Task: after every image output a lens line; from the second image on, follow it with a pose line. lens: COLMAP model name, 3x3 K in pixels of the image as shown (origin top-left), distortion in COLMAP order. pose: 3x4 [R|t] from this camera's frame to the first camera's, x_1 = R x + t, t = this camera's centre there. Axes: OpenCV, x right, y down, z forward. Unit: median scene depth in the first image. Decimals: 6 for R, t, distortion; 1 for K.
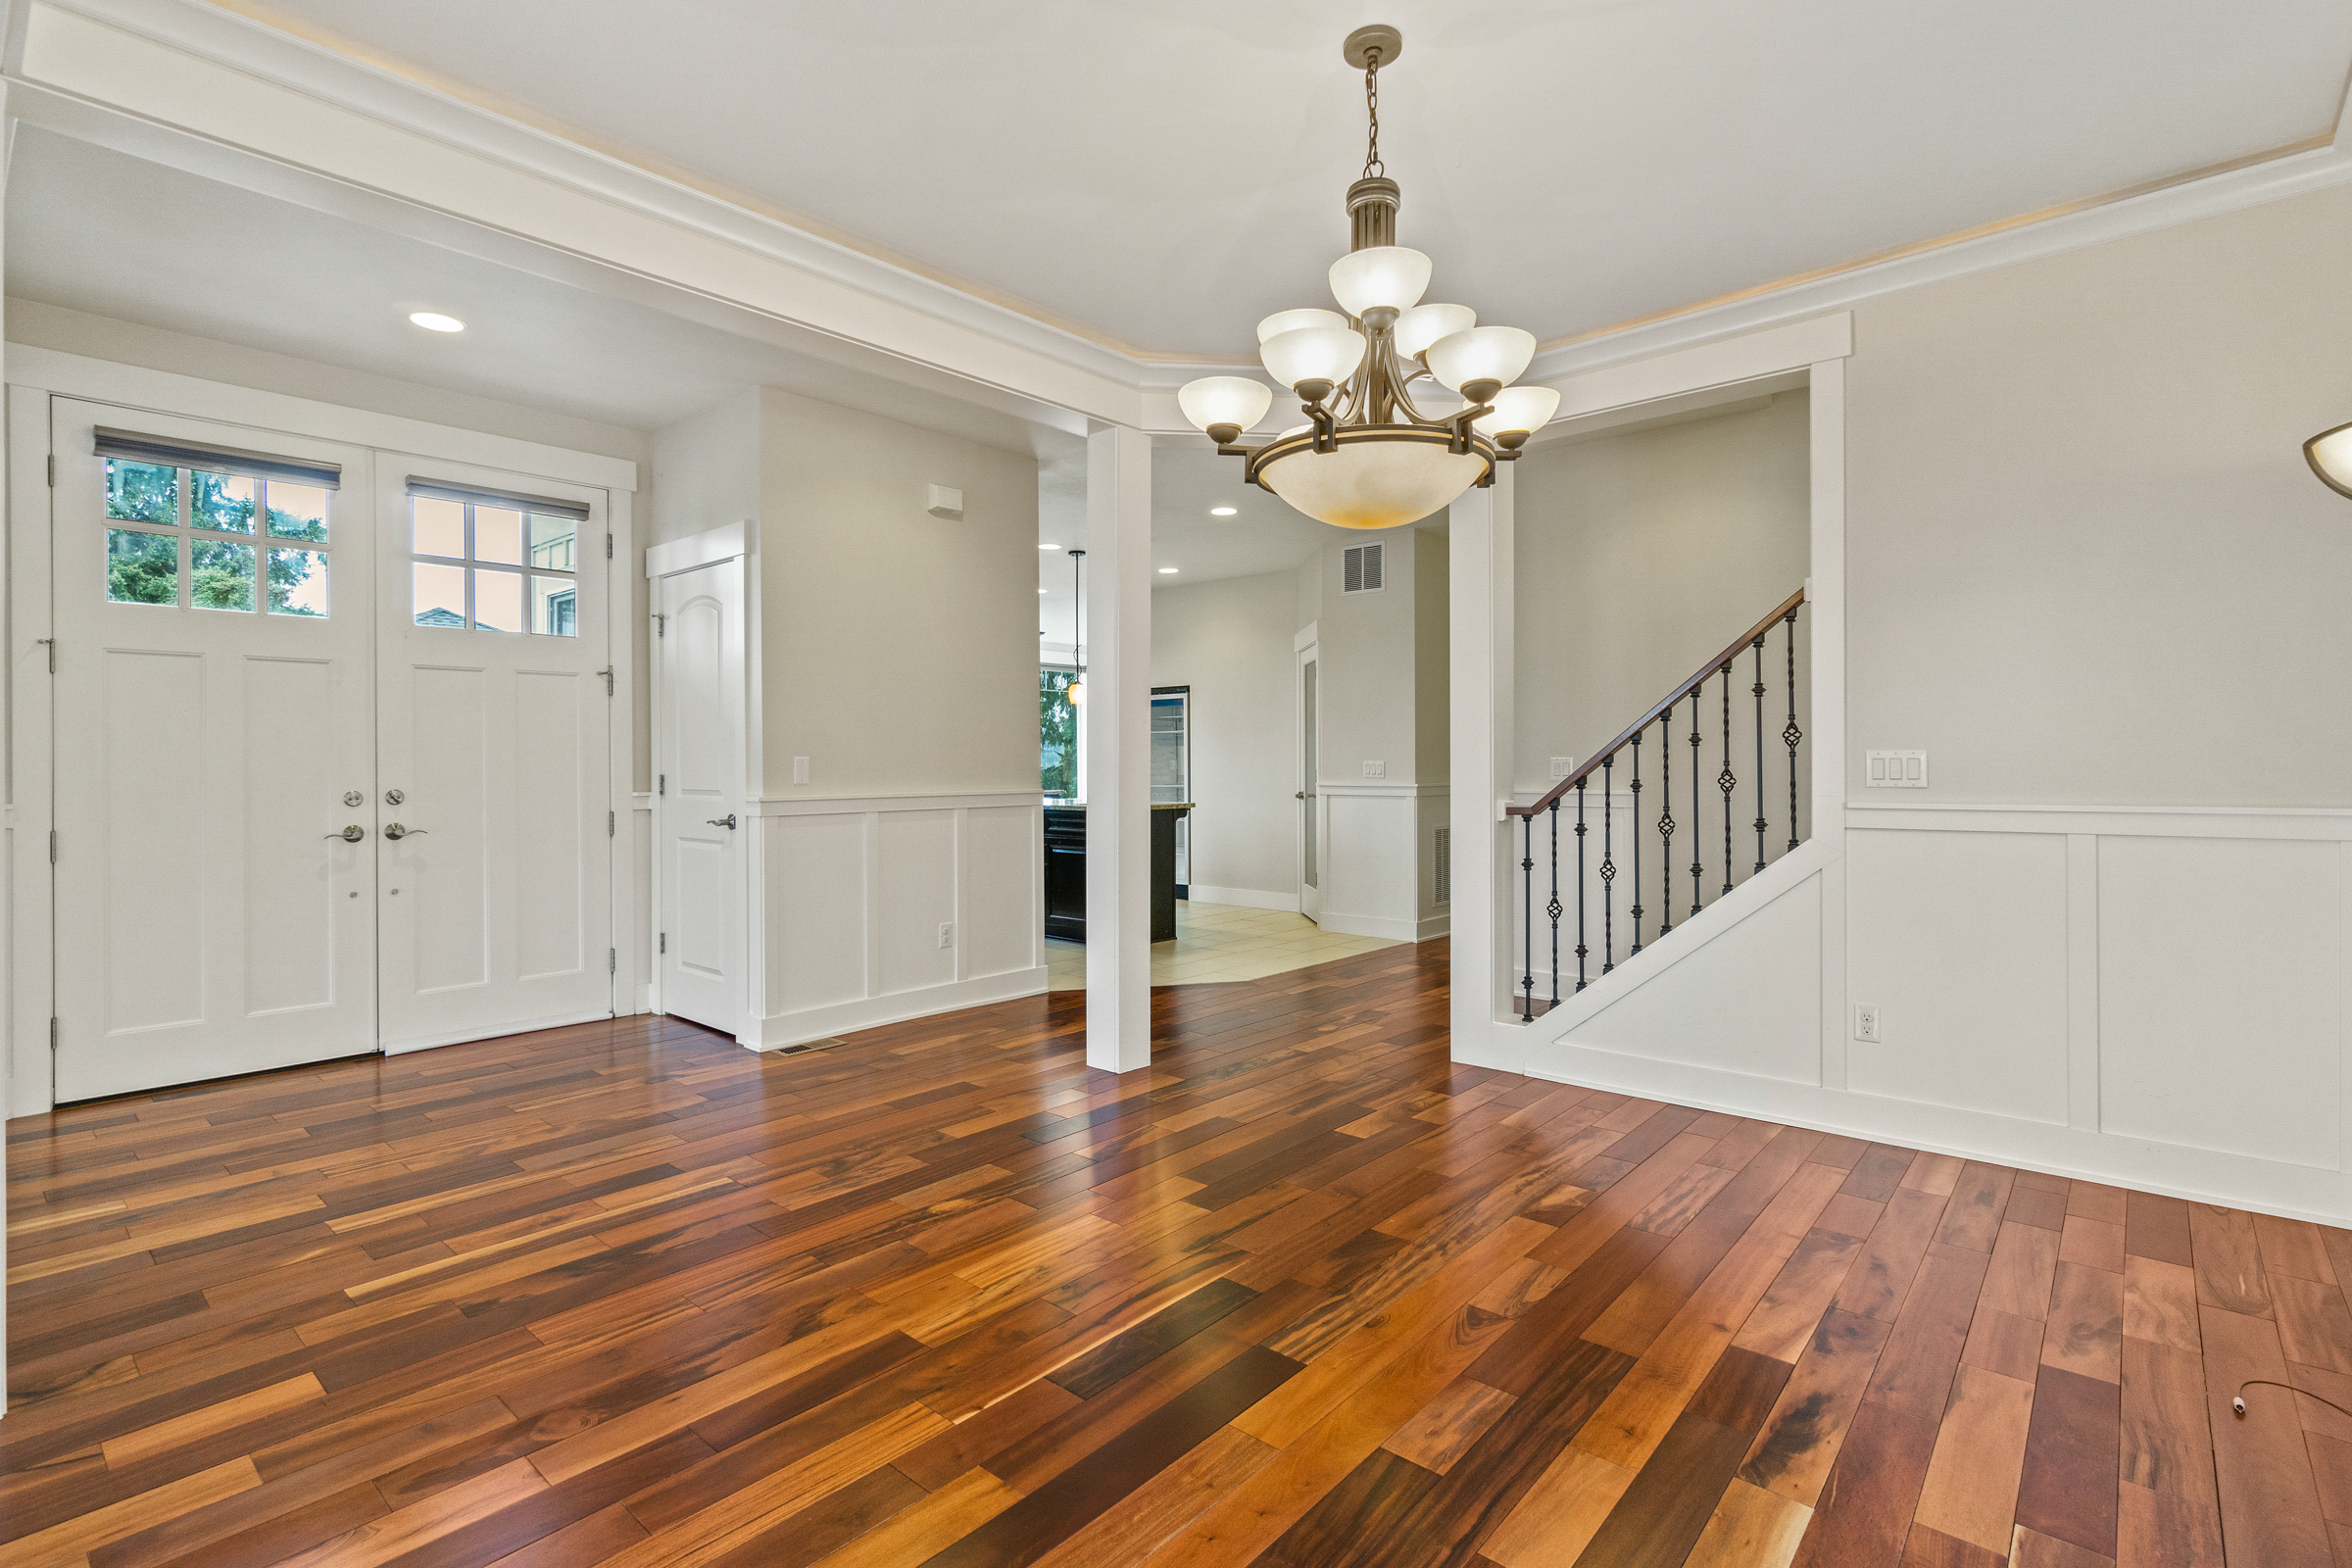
lens RADIAL K [[1094.3, 0, 1159.2], [0, 1094.3, 773.2], [0, 0, 1]] dist [-0.011378, -0.000420]
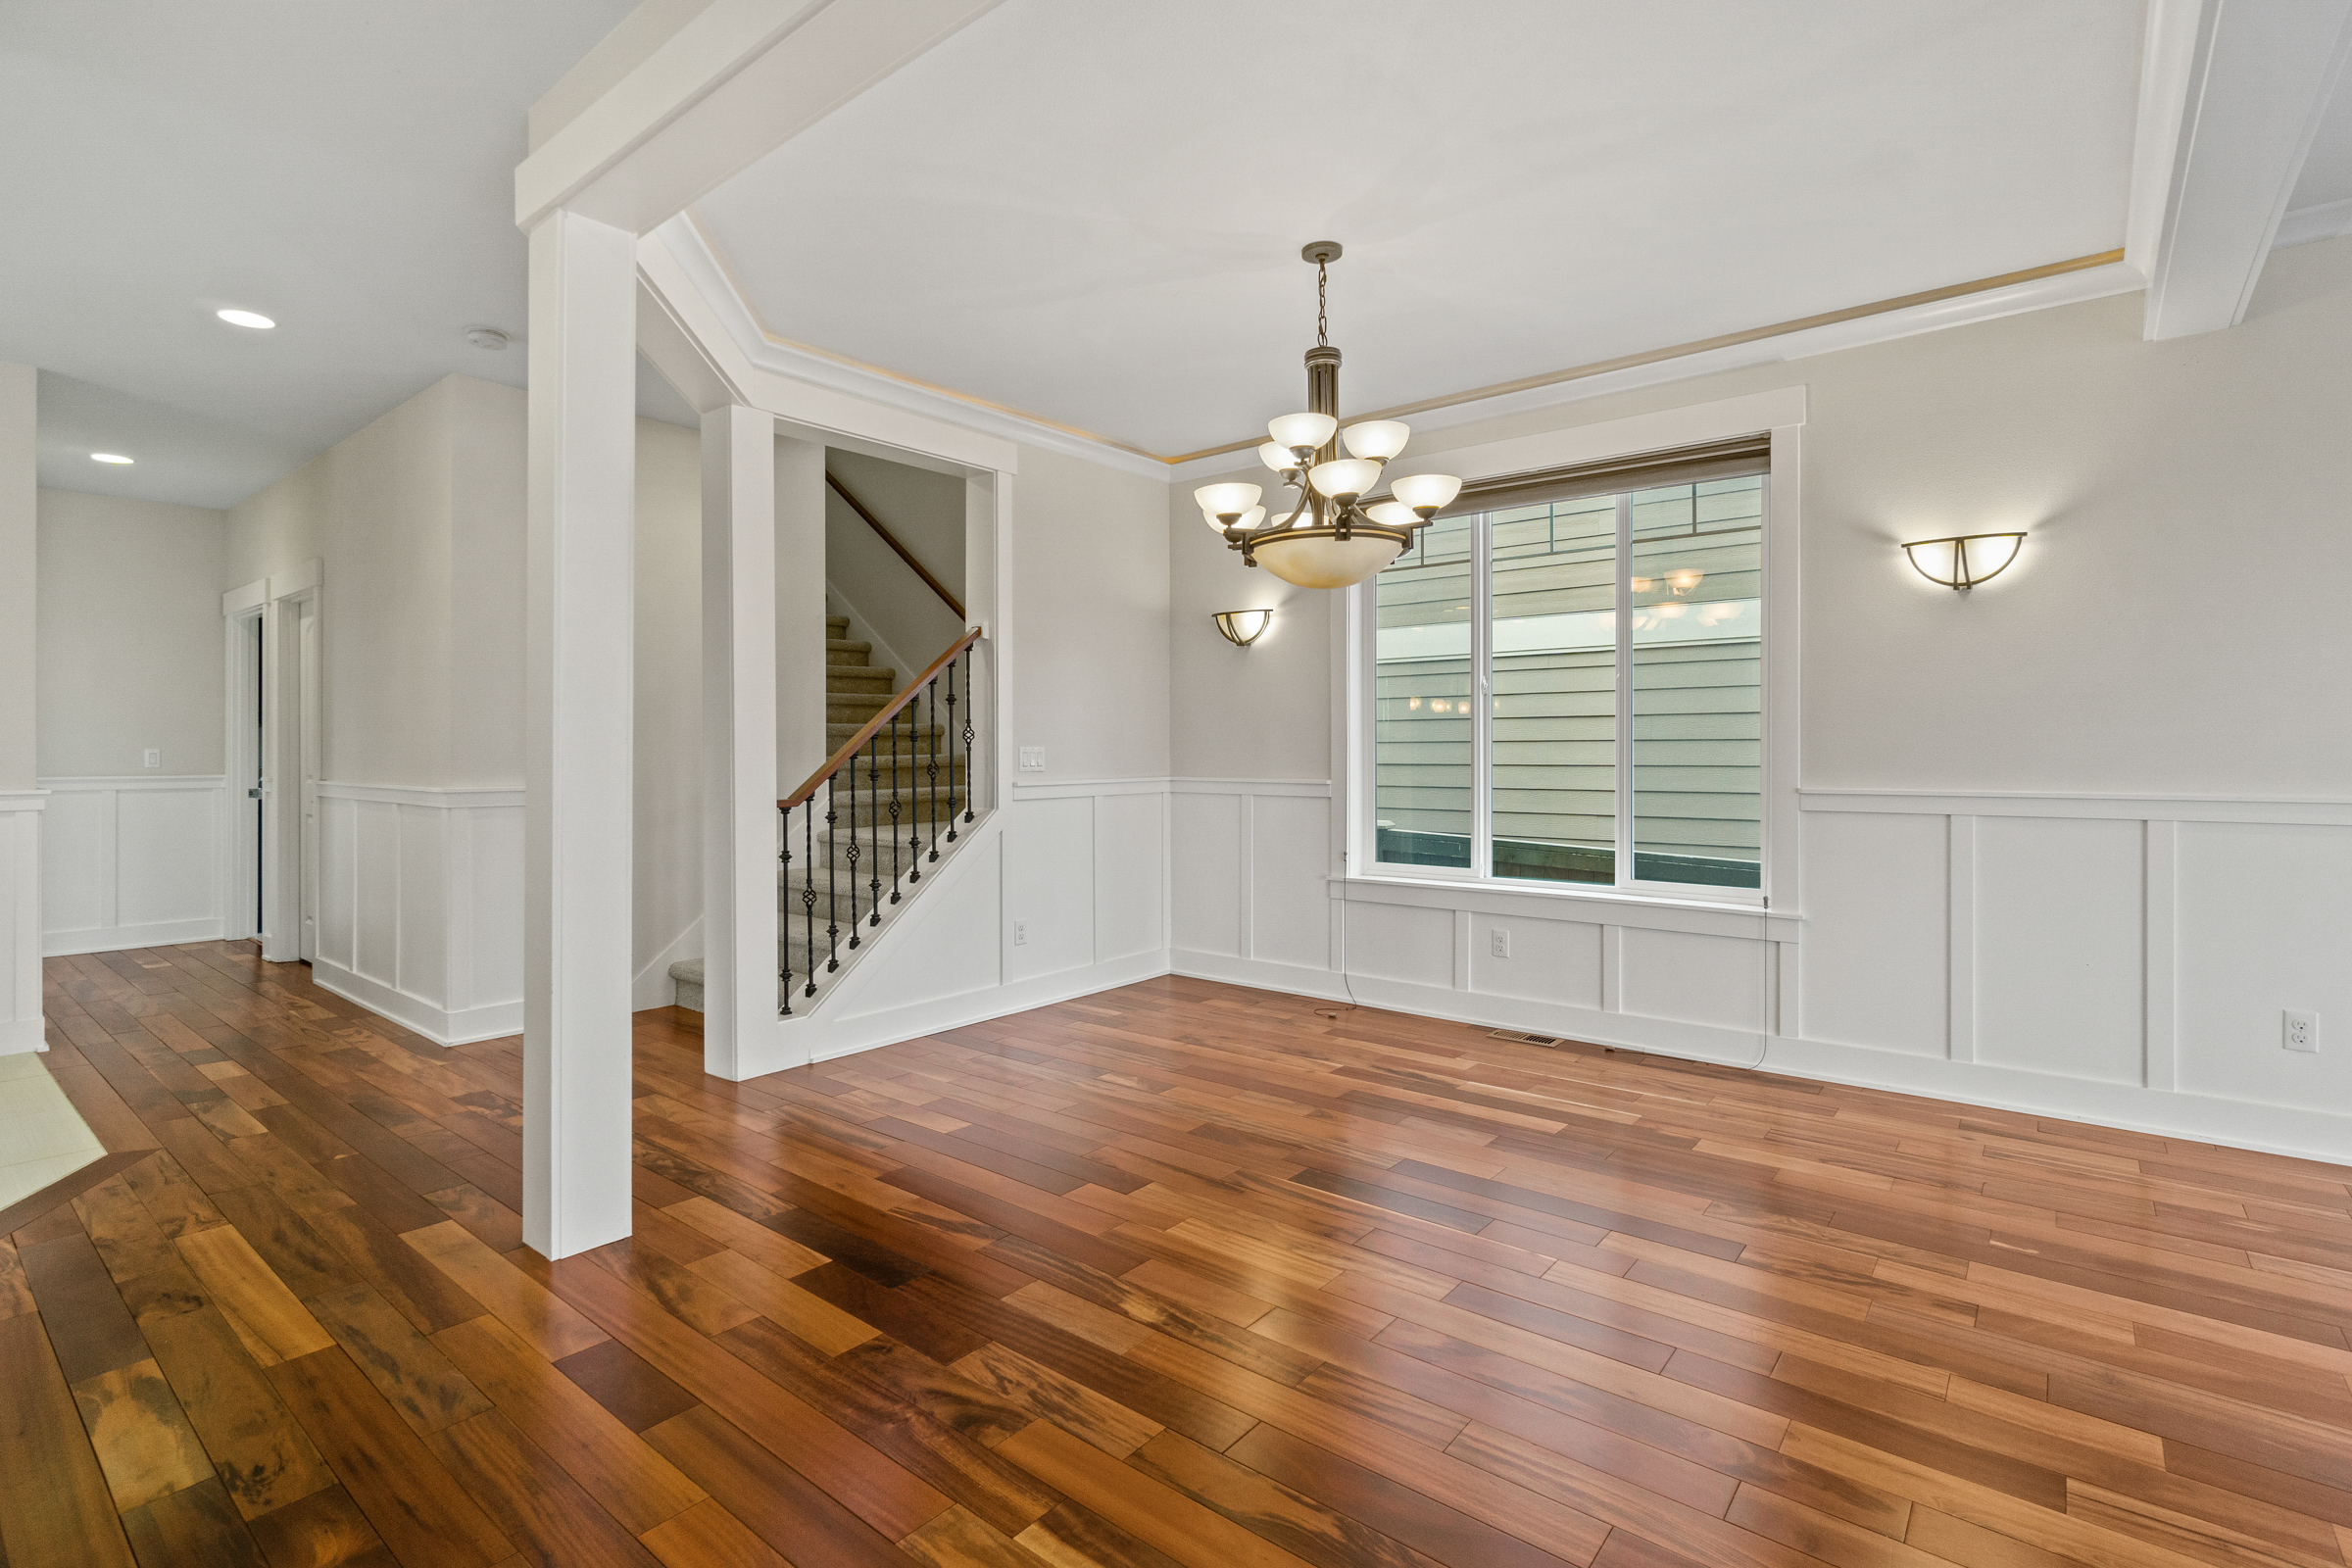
lens RADIAL K [[1094.3, 0, 1174.2], [0, 1094.3, 760.0], [0, 0, 1]] dist [-0.011378, -0.000420]
pose [[-0.038030, -0.003692, 0.999270, -0.928021], [0.008158, 0.999959, 0.004005, -0.007927], [-0.999243, 0.008305, -0.037998, 0.943391]]
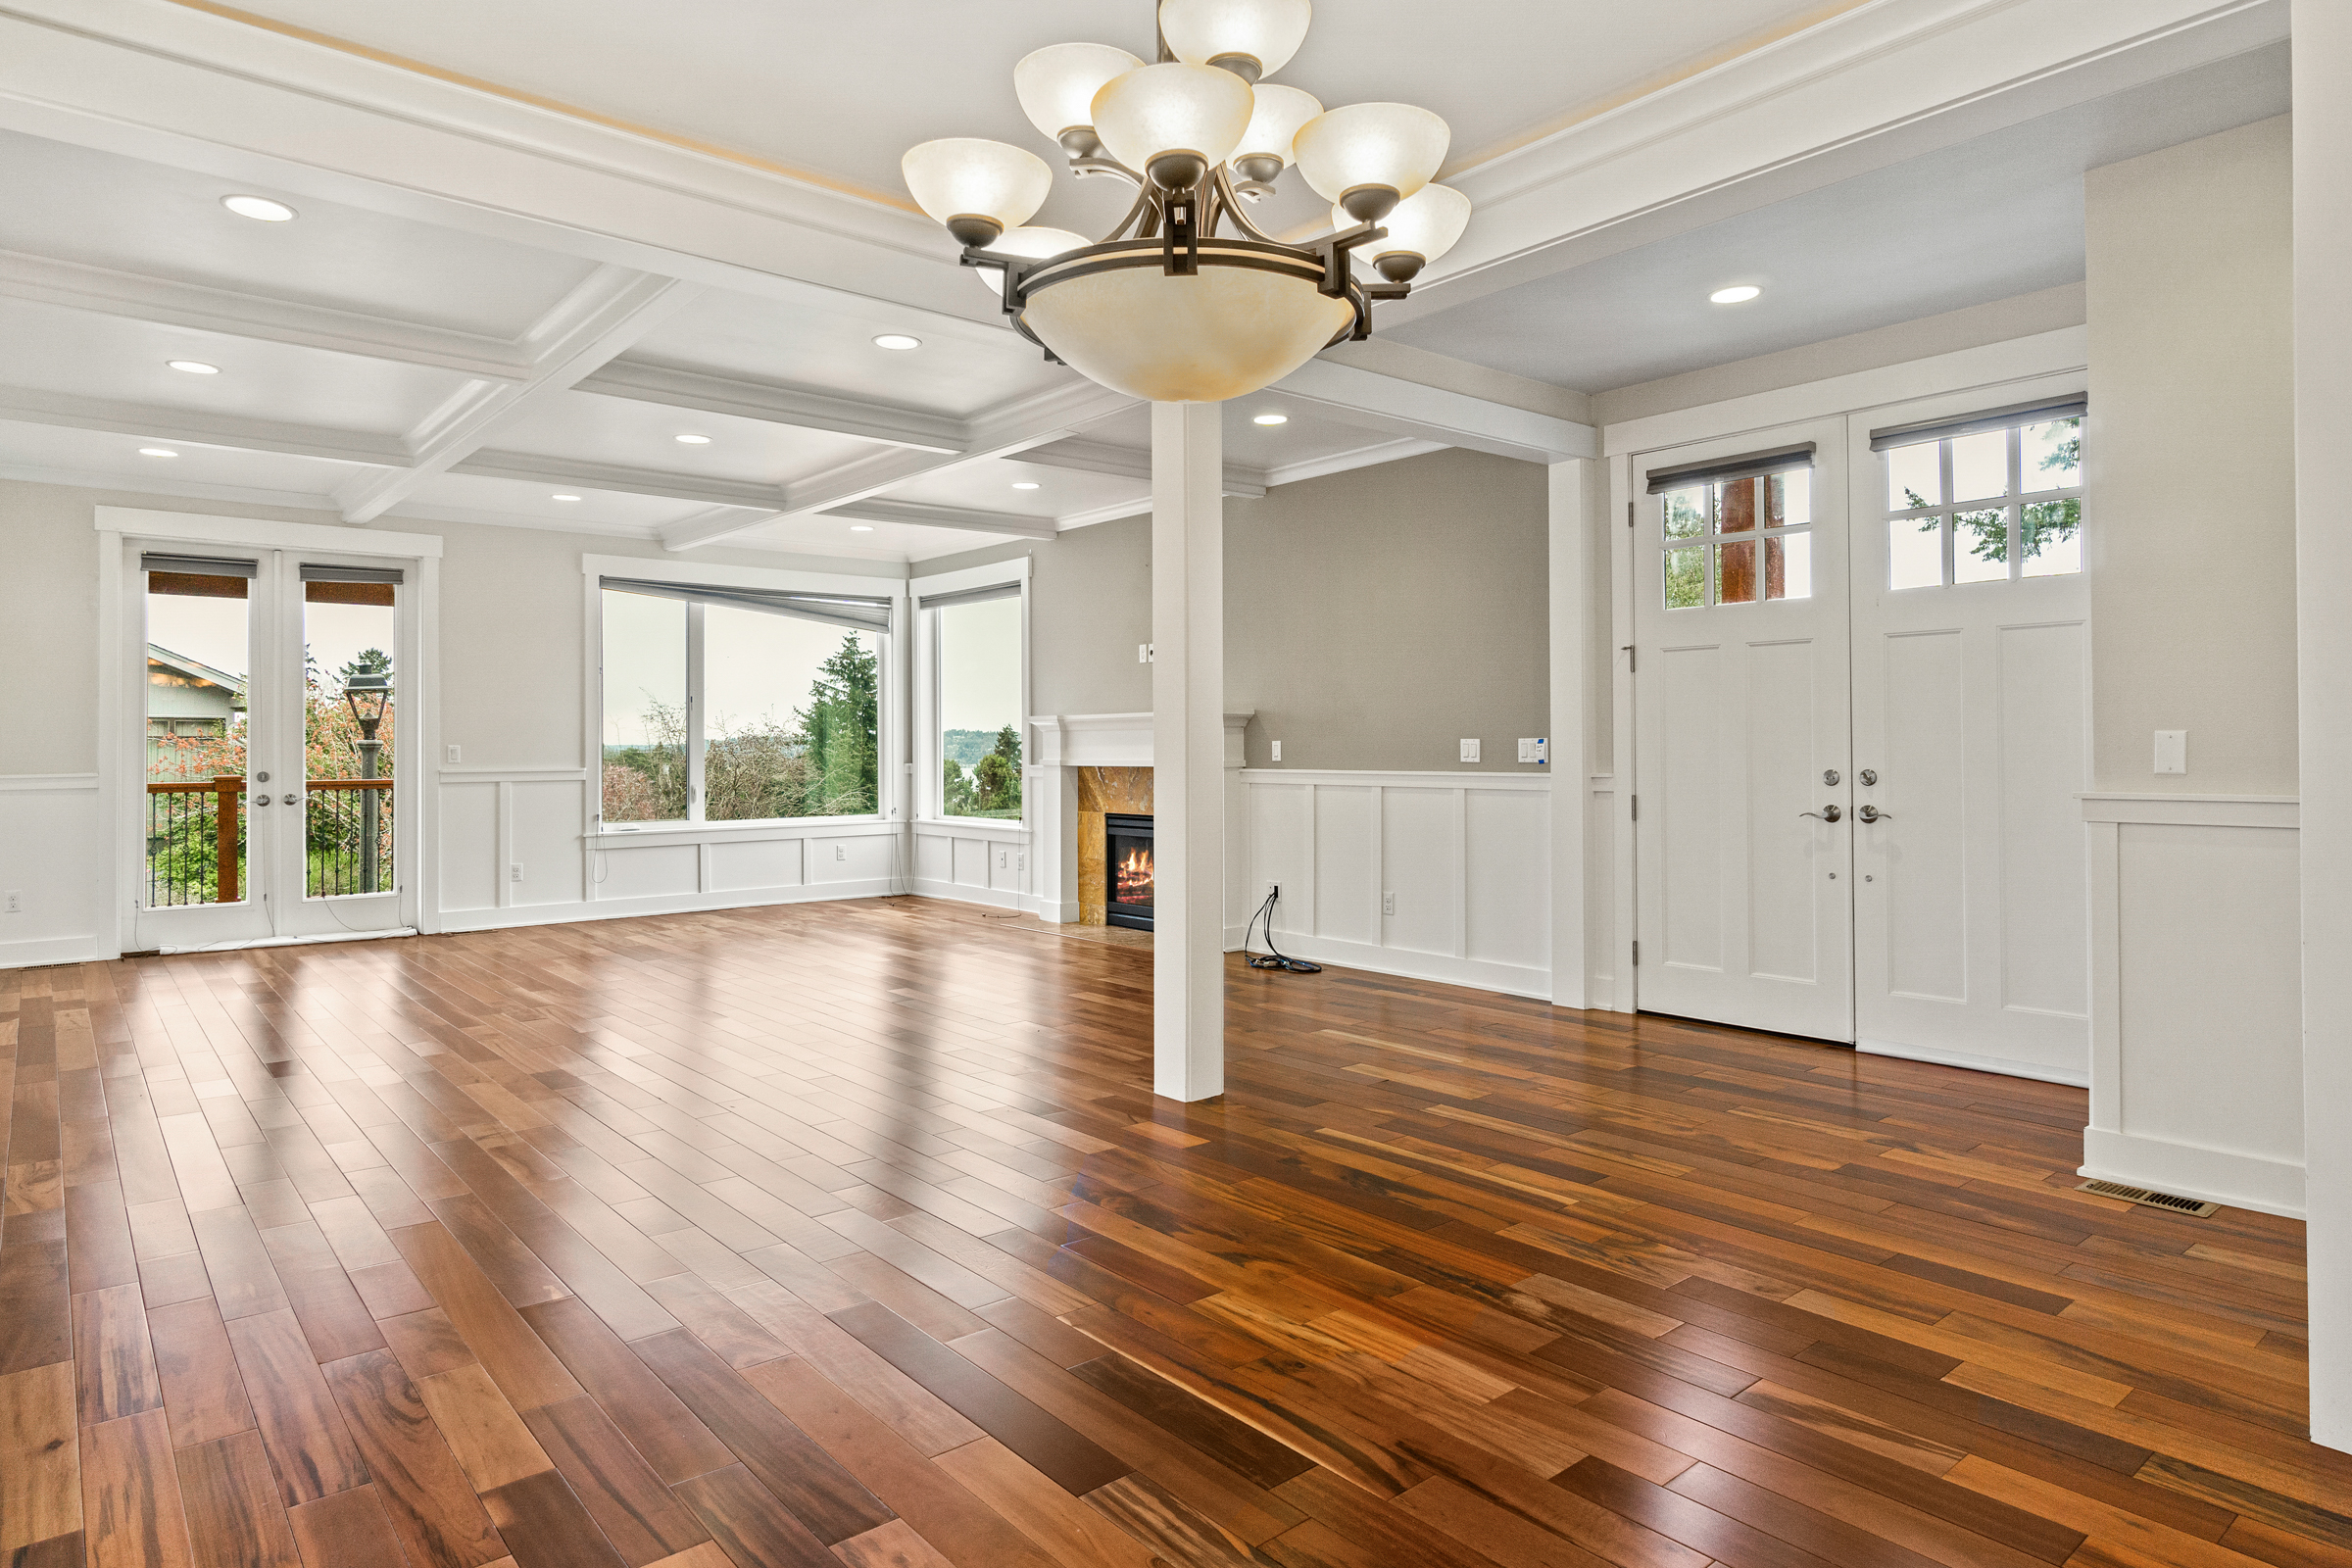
lens RADIAL K [[1370.4, 0, 1201.2], [0, 1370.4, 738.7], [0, 0, 1]] dist [0.005496, -0.000663]
pose [[-0.131341, -0.001210, -0.991337, 0.776716], [-0.004878, 0.999988, -0.000575, -0.011171], [0.991325, 0.004760, -0.131345, 0.840514]]
